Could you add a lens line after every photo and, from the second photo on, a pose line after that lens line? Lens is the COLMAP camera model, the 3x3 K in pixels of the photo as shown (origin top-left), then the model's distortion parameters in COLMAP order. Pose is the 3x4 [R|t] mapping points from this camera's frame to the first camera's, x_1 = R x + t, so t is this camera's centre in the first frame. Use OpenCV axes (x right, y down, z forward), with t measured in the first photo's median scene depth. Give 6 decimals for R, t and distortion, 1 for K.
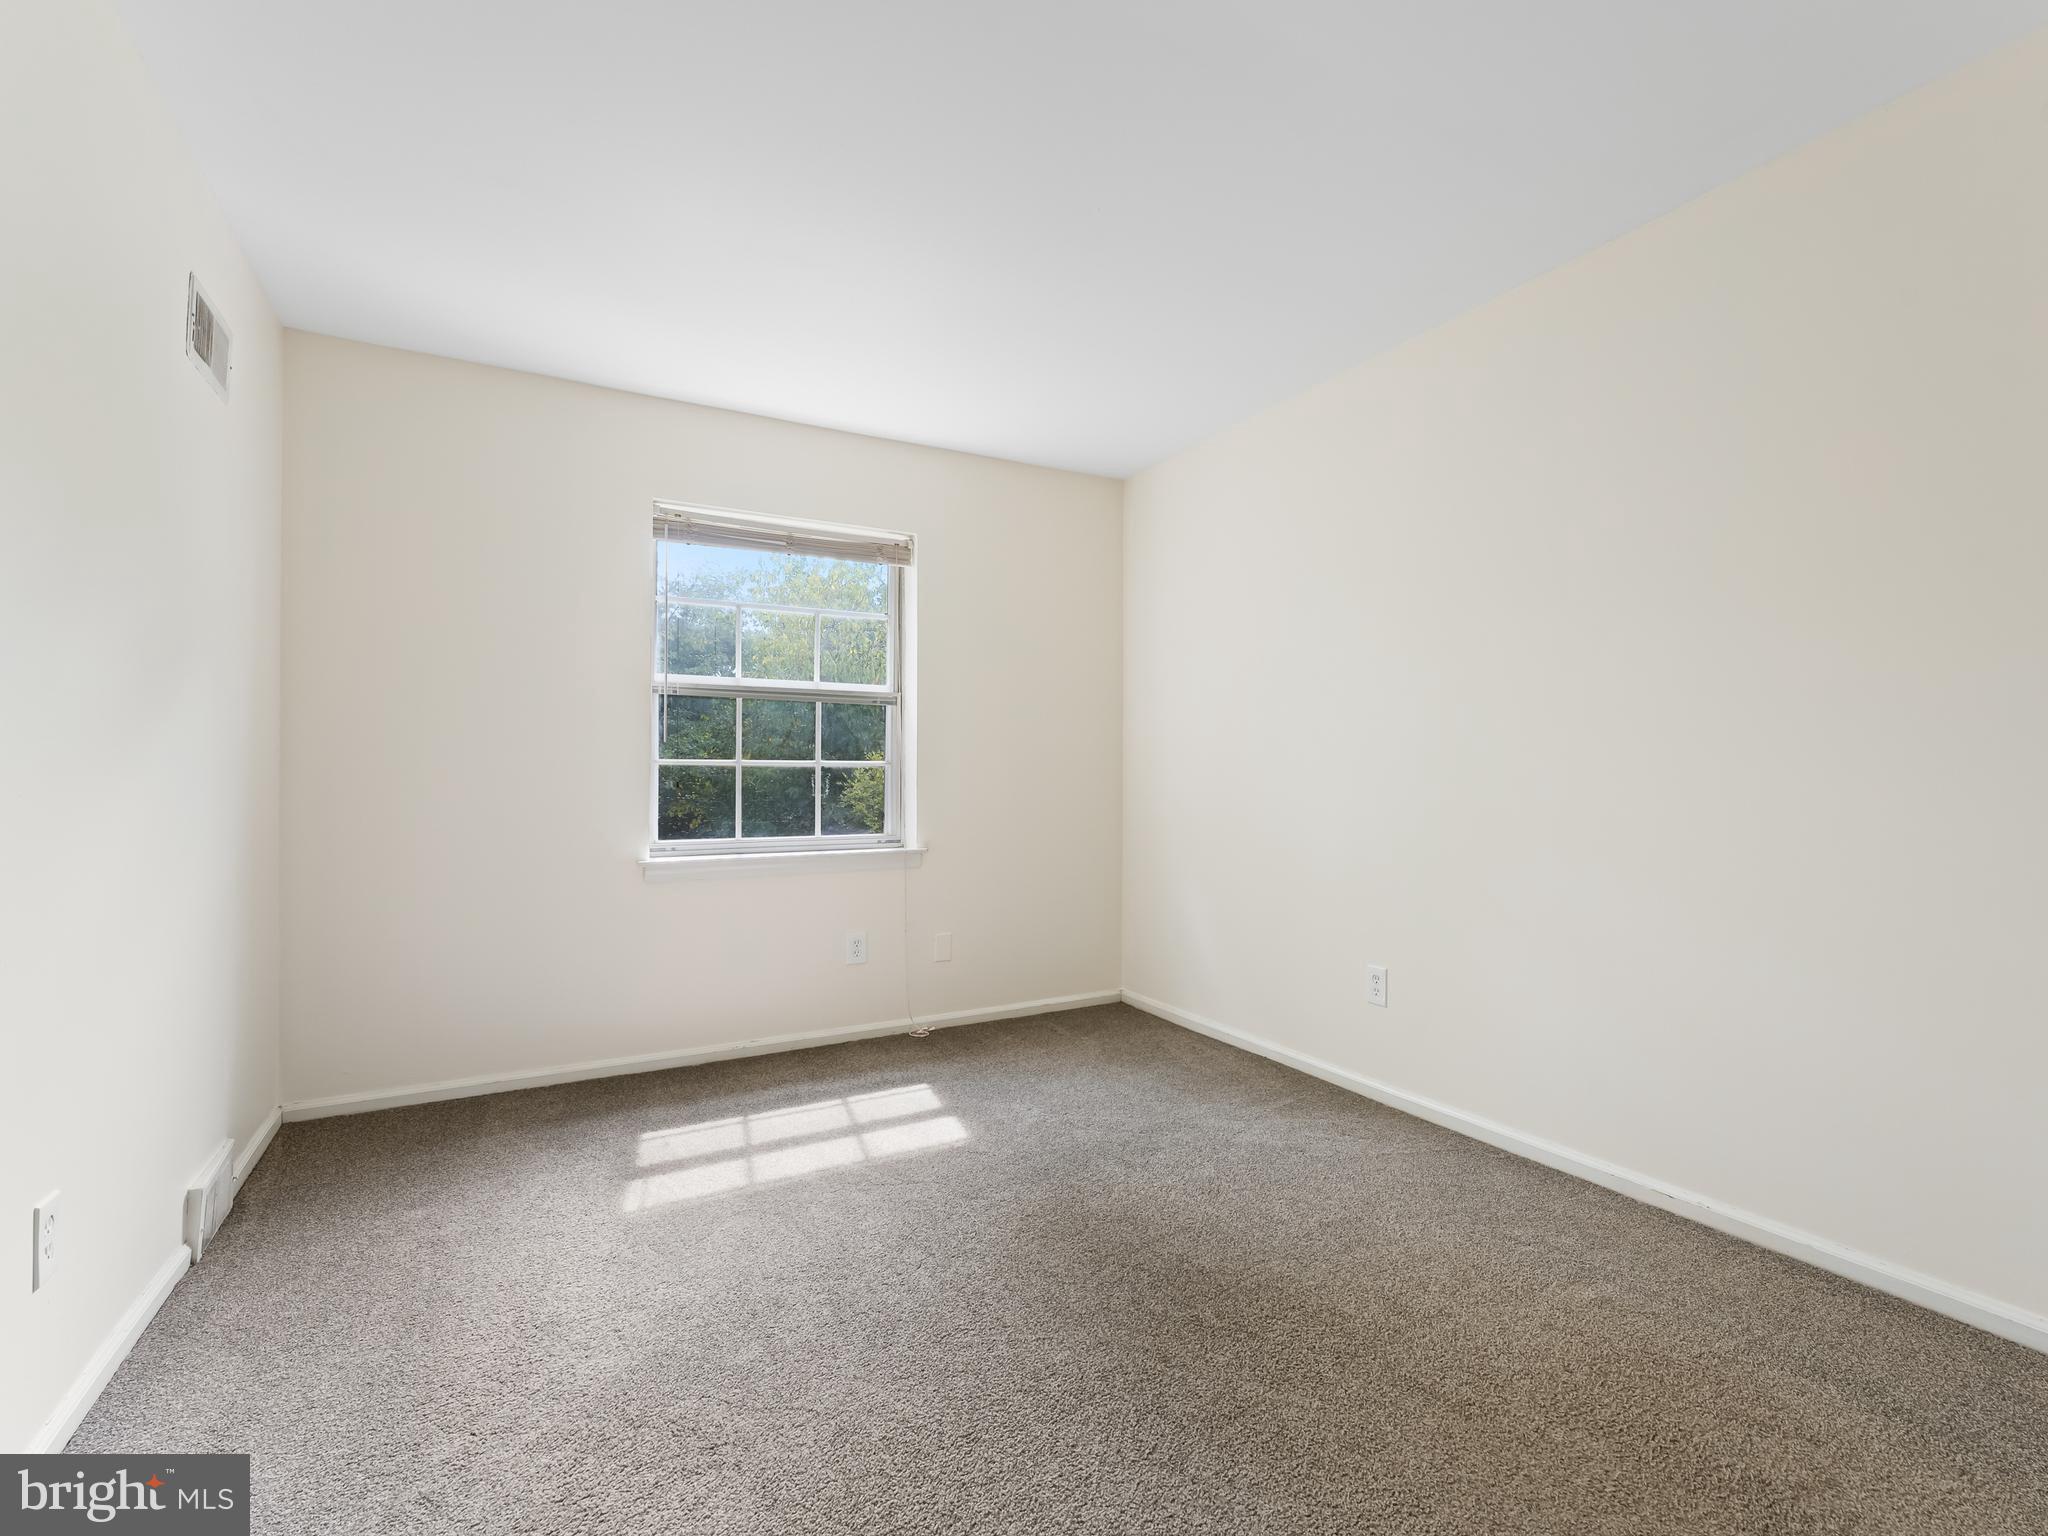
lens RADIAL K [[954.3, 0, 1024.0], [0, 954.3, 768.0], [0, 0, 1]] dist [-0.008598, 0.000157]
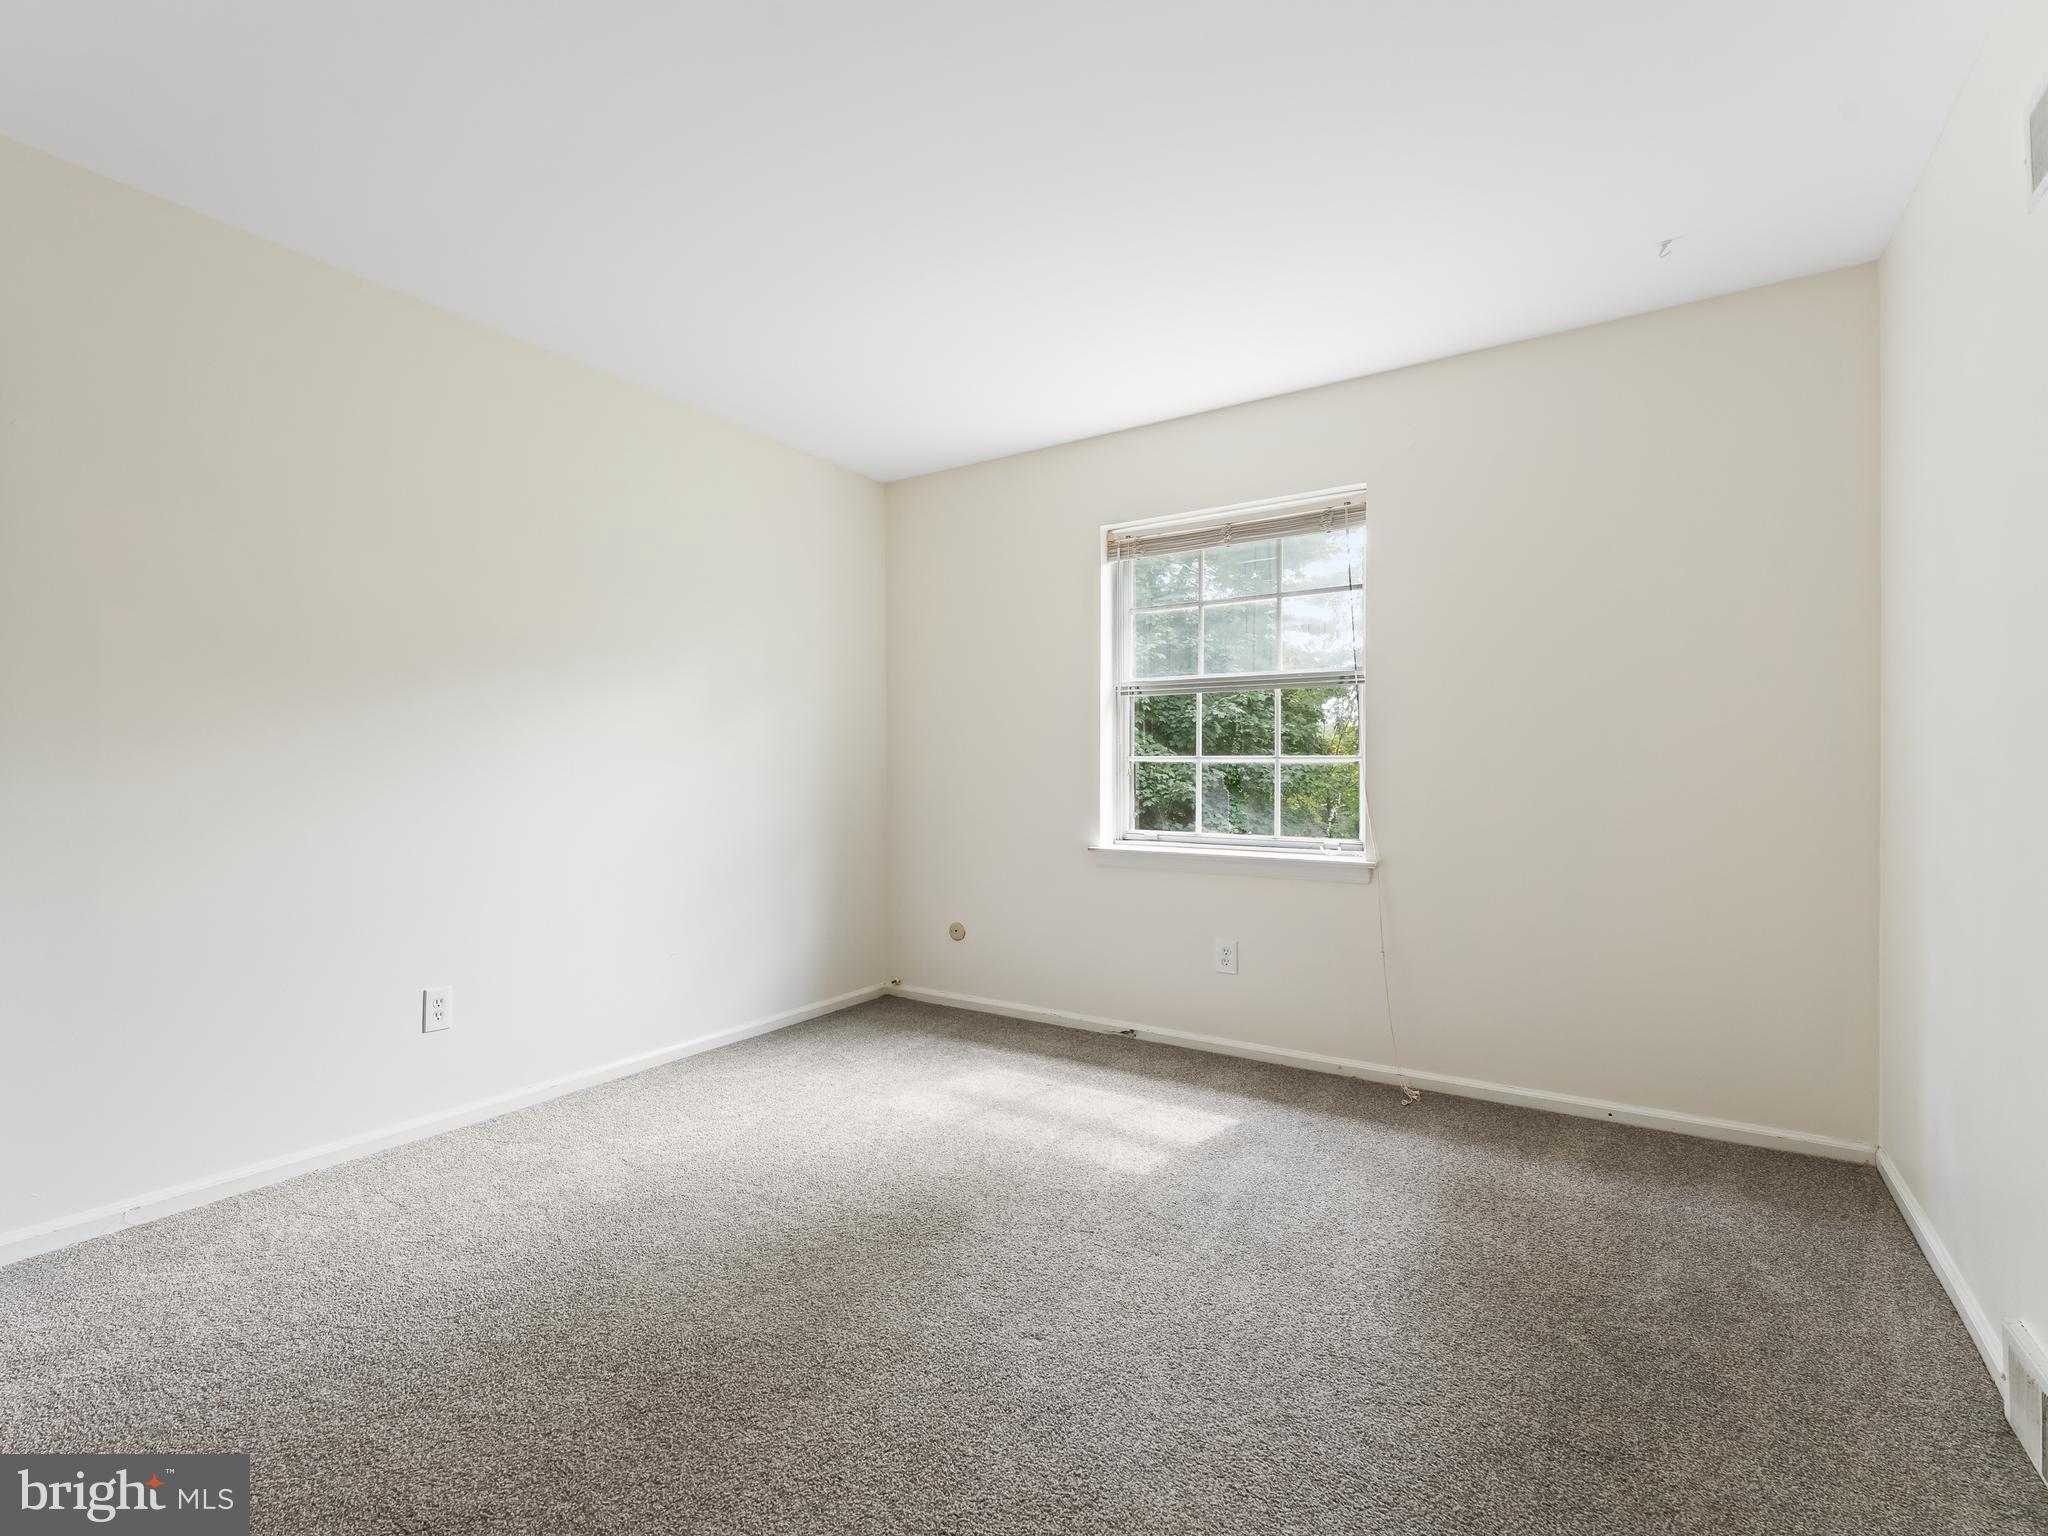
lens RADIAL K [[954.3, 0, 1024.0], [0, 954.3, 768.0], [0, 0, 1]] dist [-0.008598, 0.000157]
pose [[0.438747, -0.003916, -0.898602, 0.546616], [-0.001693, 0.999985, -0.005185, 0.010829], [0.898609, 0.003796, 0.438734, 0.401147]]
